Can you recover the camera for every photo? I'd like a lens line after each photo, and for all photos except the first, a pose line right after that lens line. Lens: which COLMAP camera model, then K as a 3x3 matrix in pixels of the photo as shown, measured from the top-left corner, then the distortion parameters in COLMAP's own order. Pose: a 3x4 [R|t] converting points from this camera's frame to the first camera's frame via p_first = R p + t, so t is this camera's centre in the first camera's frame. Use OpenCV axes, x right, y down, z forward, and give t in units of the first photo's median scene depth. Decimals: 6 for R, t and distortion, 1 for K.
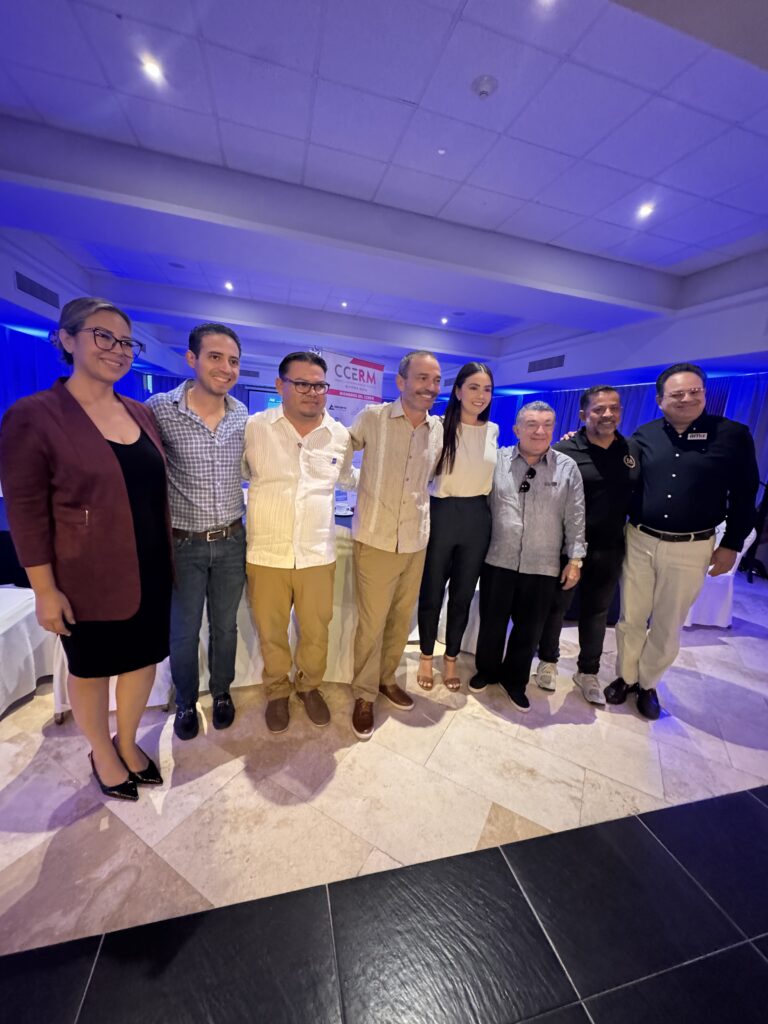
lens RADIAL K [[411.1, 0, 385.8], [0, 411.1, 509.7], [0, 0, 1]] dist [-0.000739, -0.000461]
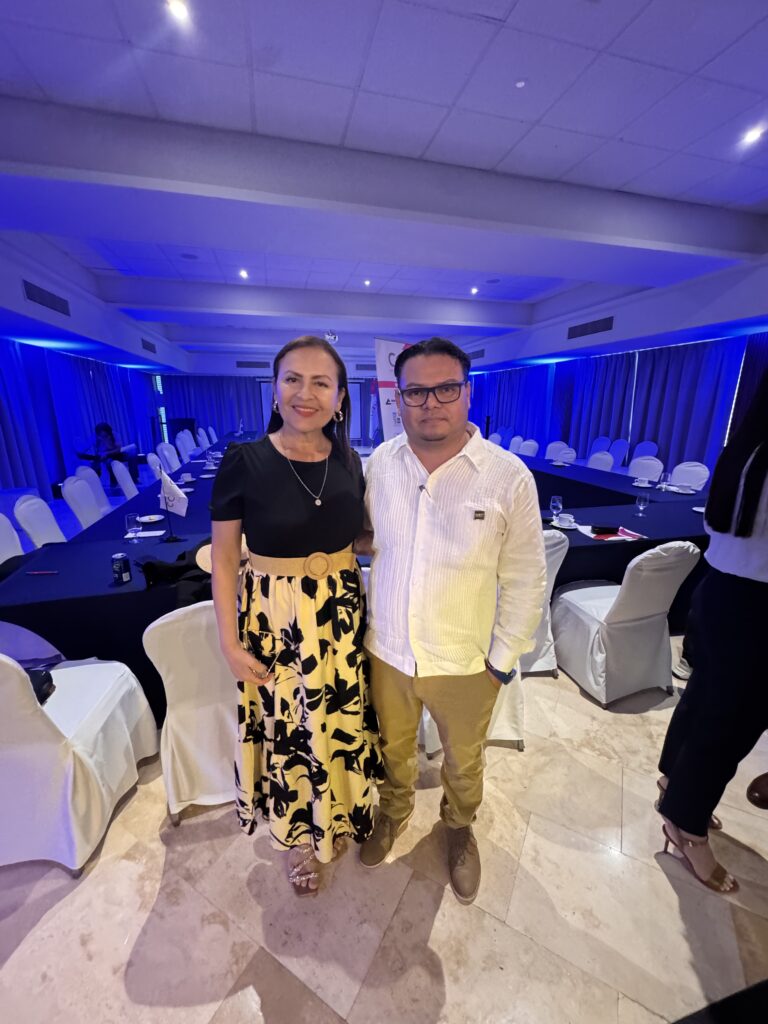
lens RADIAL K [[411.1, 0, 383.7], [0, 411.1, 510.6], [0, 0, 1]] dist [-0.000739, -0.000461]
pose [[0.996569, -0.078153, -0.027246, -0.134885], [0.079517, 0.995411, 0.053238, -0.062389], [0.022960, -0.055222, 0.998210, 0.090856]]
